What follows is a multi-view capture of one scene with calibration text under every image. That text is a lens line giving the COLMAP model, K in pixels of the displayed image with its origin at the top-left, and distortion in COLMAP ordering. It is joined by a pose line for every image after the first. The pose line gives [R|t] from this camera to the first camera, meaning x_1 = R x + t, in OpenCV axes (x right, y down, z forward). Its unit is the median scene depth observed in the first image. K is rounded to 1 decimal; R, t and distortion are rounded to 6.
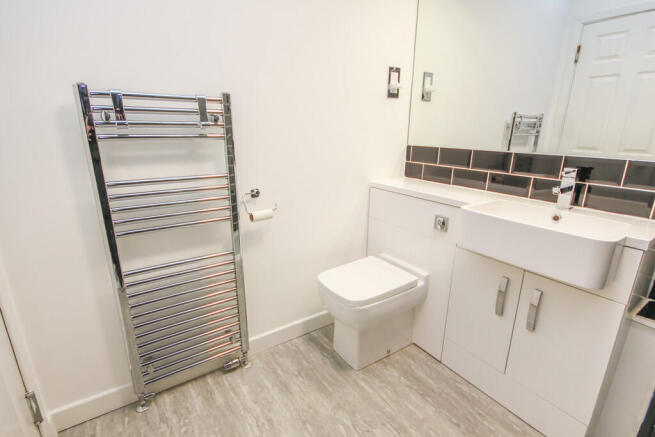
lens RADIAL K [[310.4, 0, 329.9], [0, 310.4, 215.5], [0, 0, 1]] dist [0.000367, -0.000620]
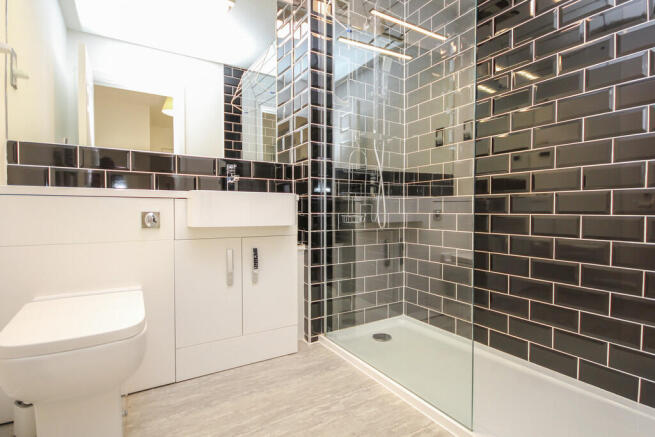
lens RADIAL K [[310.5, 0, 327.5], [0, 310.5, 218.5], [0, 0, 1]] dist [-0.000999, -0.000649]
pose [[0.064654, -0.039526, 0.997125, -0.487515], [0.261510, 0.964966, 0.021295, 0.131840], [-0.963033, 0.259381, 0.072726, 0.440194]]
